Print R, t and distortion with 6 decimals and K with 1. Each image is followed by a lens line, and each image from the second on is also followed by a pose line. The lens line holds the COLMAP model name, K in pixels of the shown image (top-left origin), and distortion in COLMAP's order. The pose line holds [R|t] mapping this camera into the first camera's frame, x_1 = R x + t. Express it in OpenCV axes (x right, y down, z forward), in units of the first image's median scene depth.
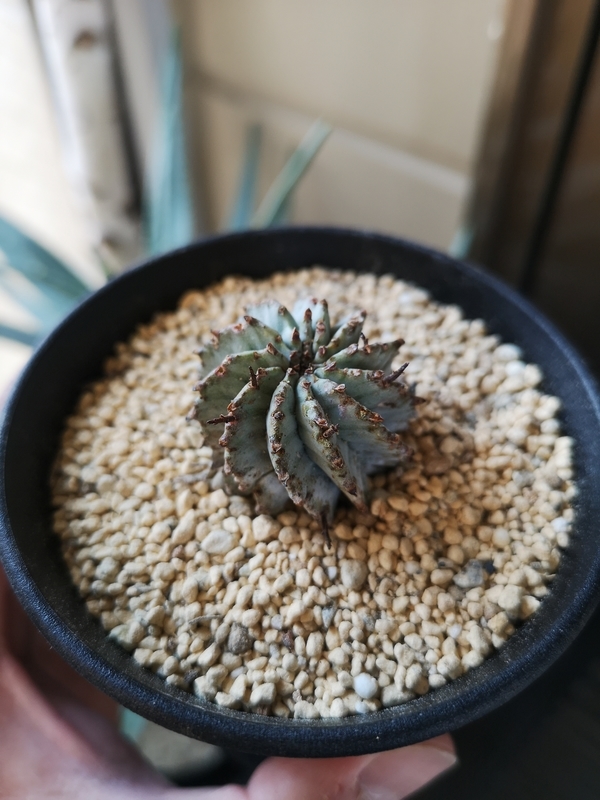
lens RADIAL K [[674.9, 0, 320.0], [0, 674.9, 402.5], [0, 0, 1]] dist [-0.055170, -0.002916]
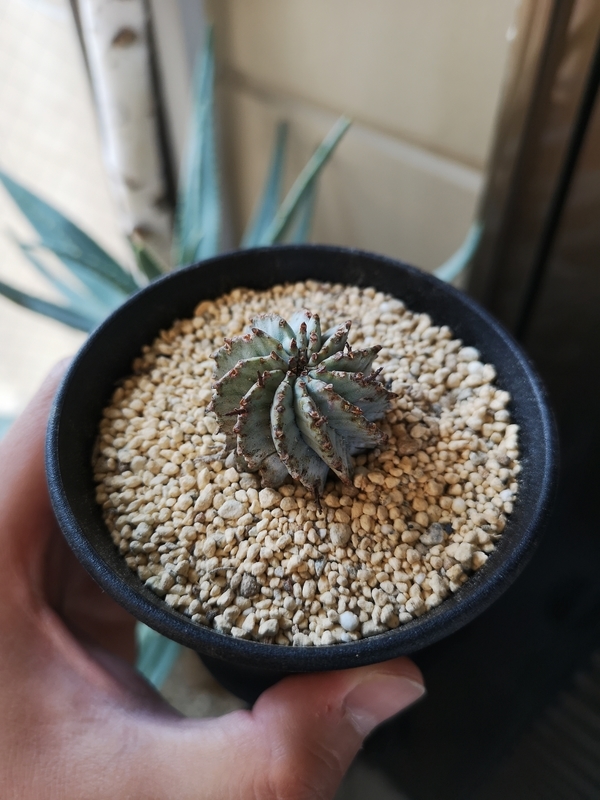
lens RADIAL K [[674.9, 0, 320.0], [0, 674.9, 402.5], [0, 0, 1]] dist [-0.055170, -0.002916]
pose [[0.999957, -0.001388, 0.009210, 0.001561], [0.001109, 0.999542, 0.030256, -0.028678], [-0.009248, -0.030244, 0.999500, -0.247484]]
